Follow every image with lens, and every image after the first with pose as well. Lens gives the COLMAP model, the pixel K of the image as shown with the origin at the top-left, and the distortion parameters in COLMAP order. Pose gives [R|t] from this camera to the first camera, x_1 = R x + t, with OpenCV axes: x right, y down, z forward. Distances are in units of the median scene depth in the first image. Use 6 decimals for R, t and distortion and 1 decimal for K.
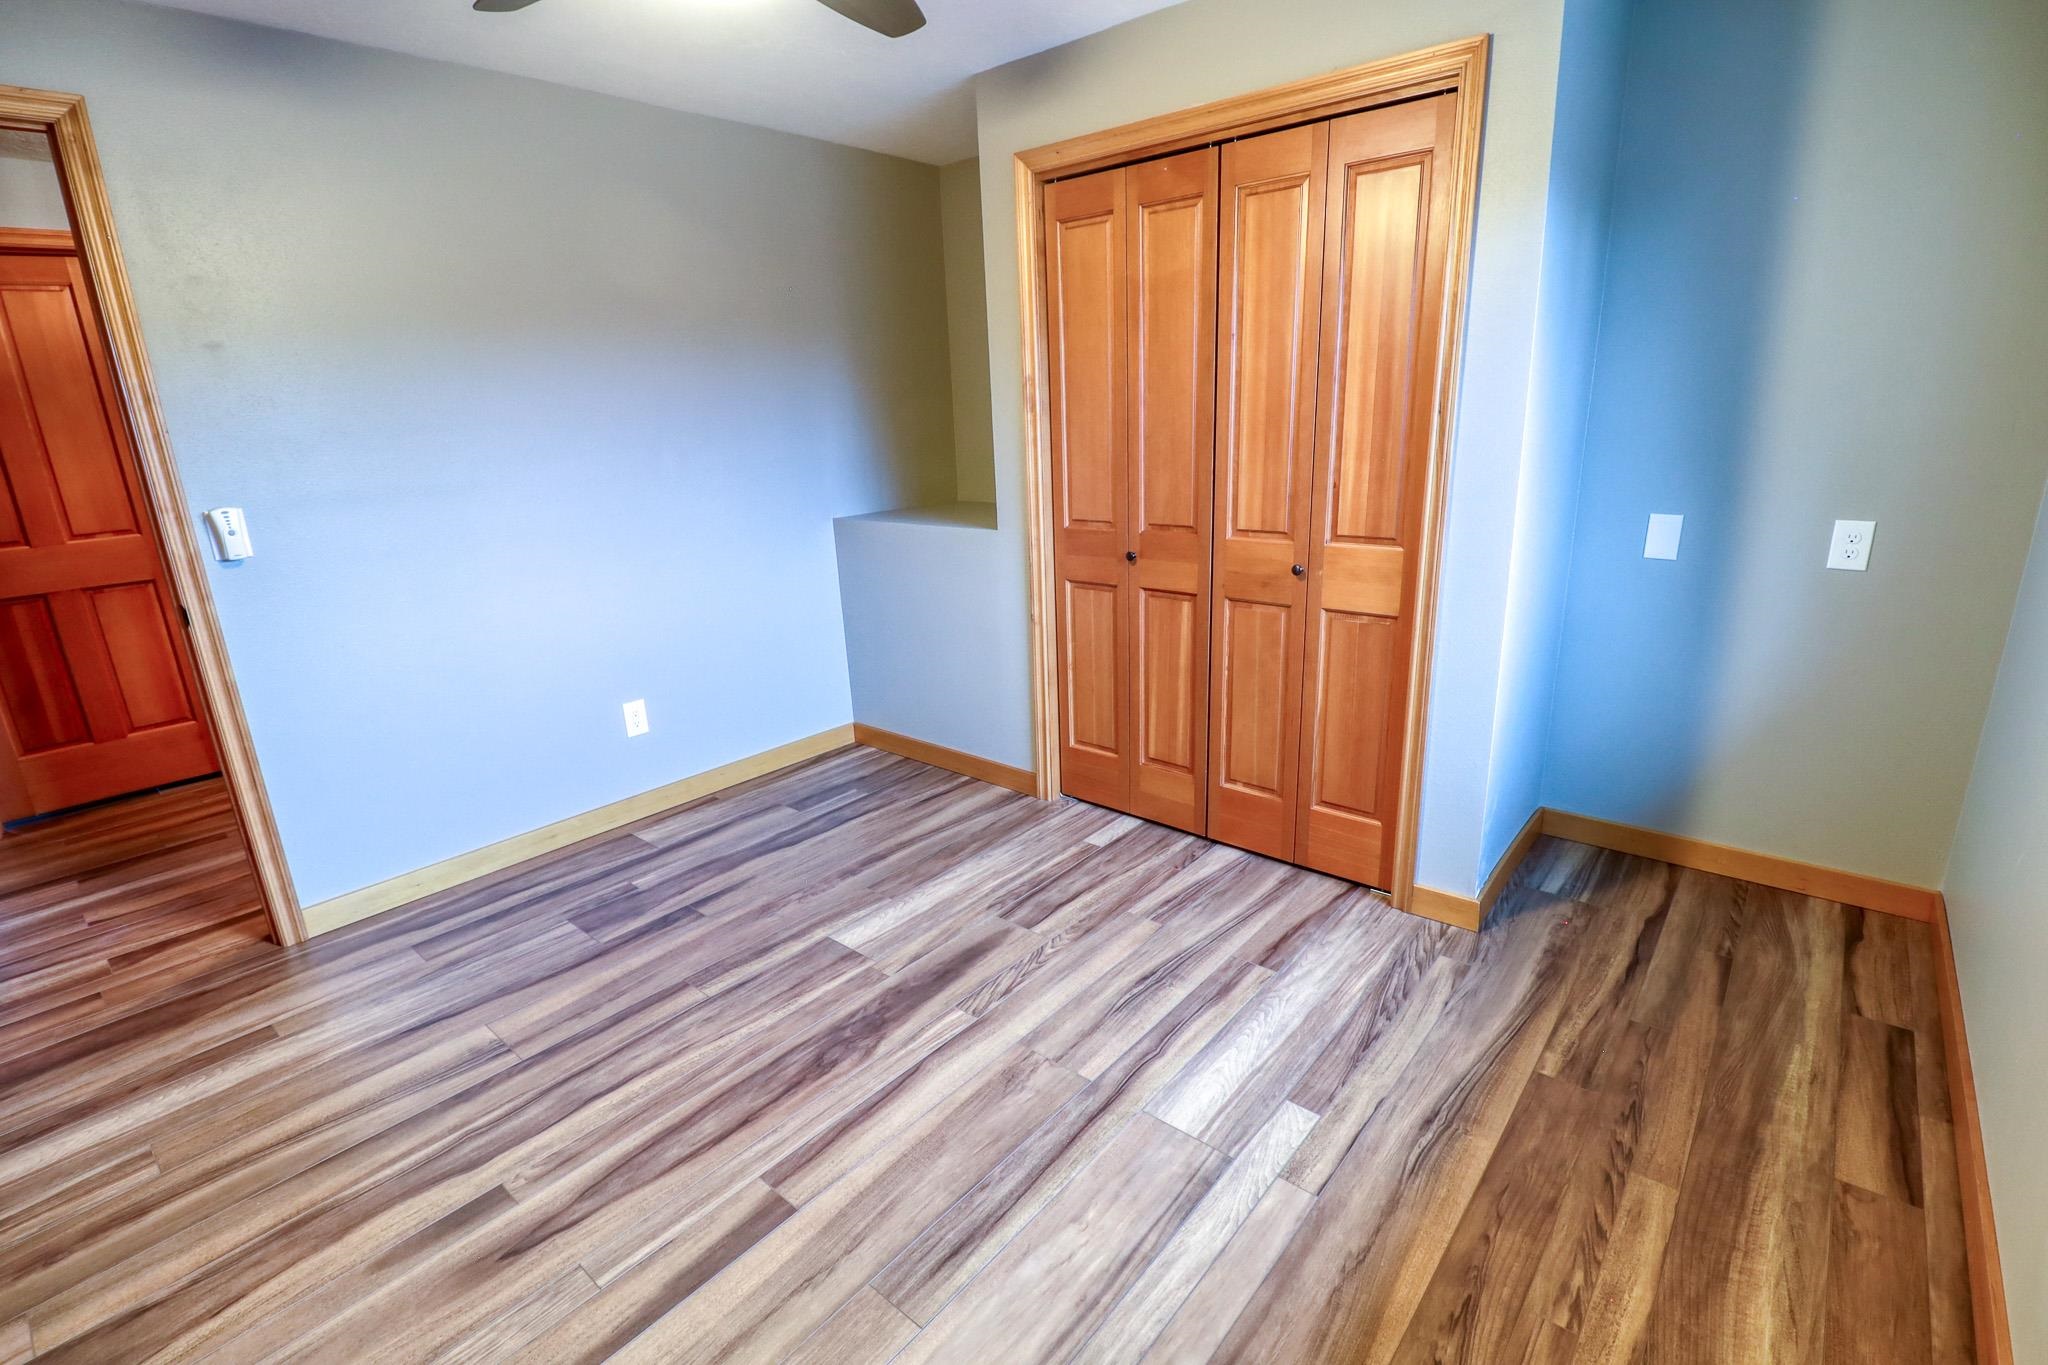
lens RADIAL K [[948.9, 0, 1024.3], [0, 948.9, 682.1], [0, 0, 1]] dist [-0.005253, -0.010813]
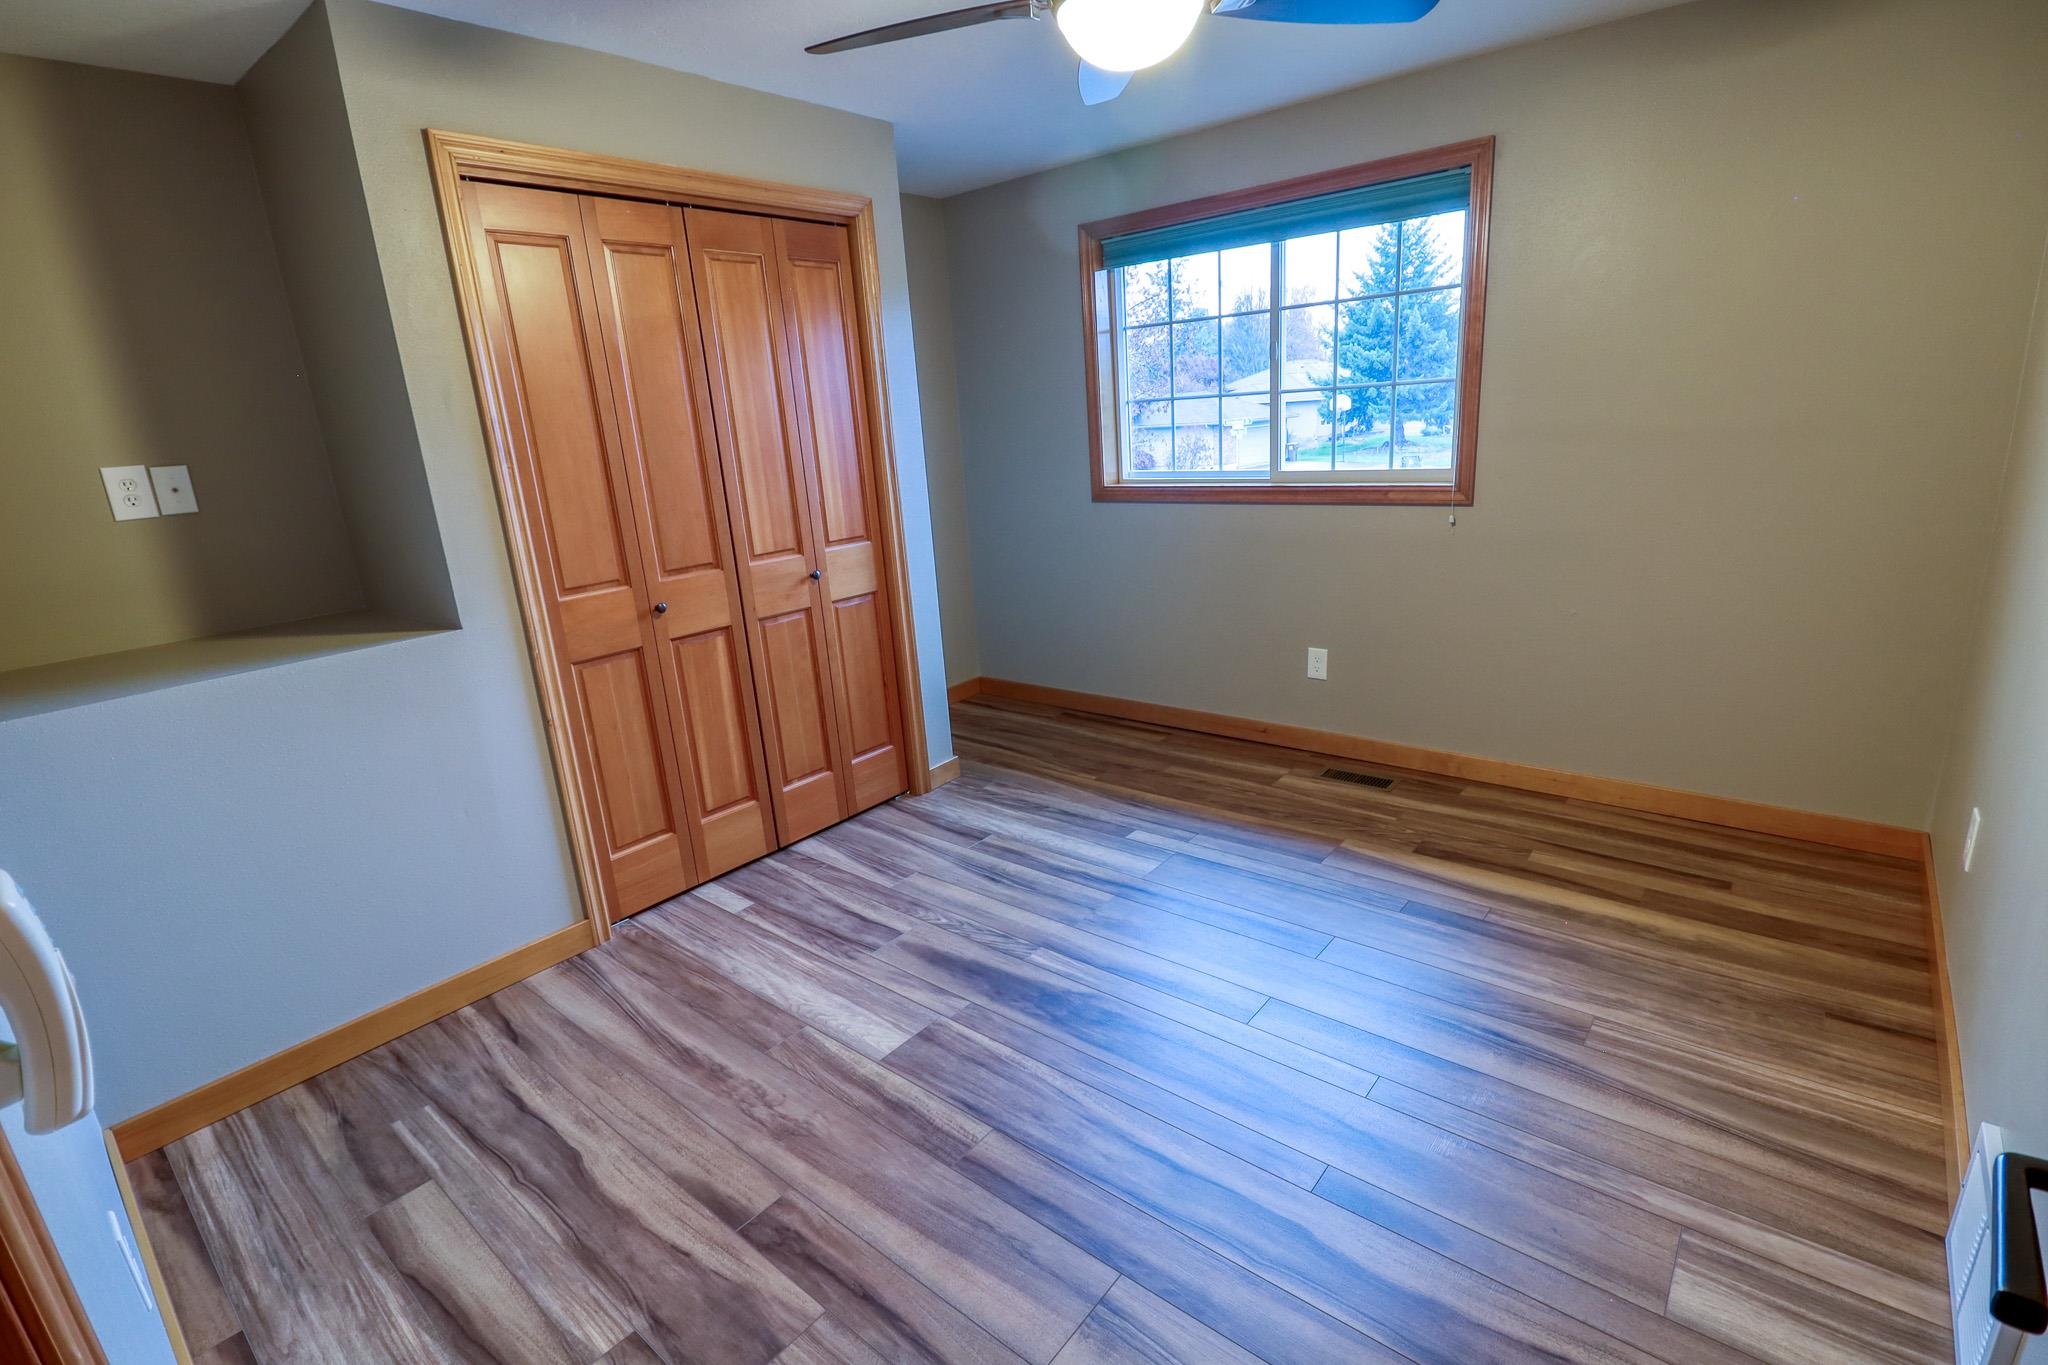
lens RADIAL K [[948.9, 0, 1030.2], [0, 948.9, 686.8], [0, 0, 1]] dist [-0.005253, -0.010813]
pose [[-0.017677, -0.240368, 0.970521, -0.947513], [0.344430, 0.909796, 0.231601, -0.178067], [-0.938646, 0.338371, 0.066707, 0.718586]]
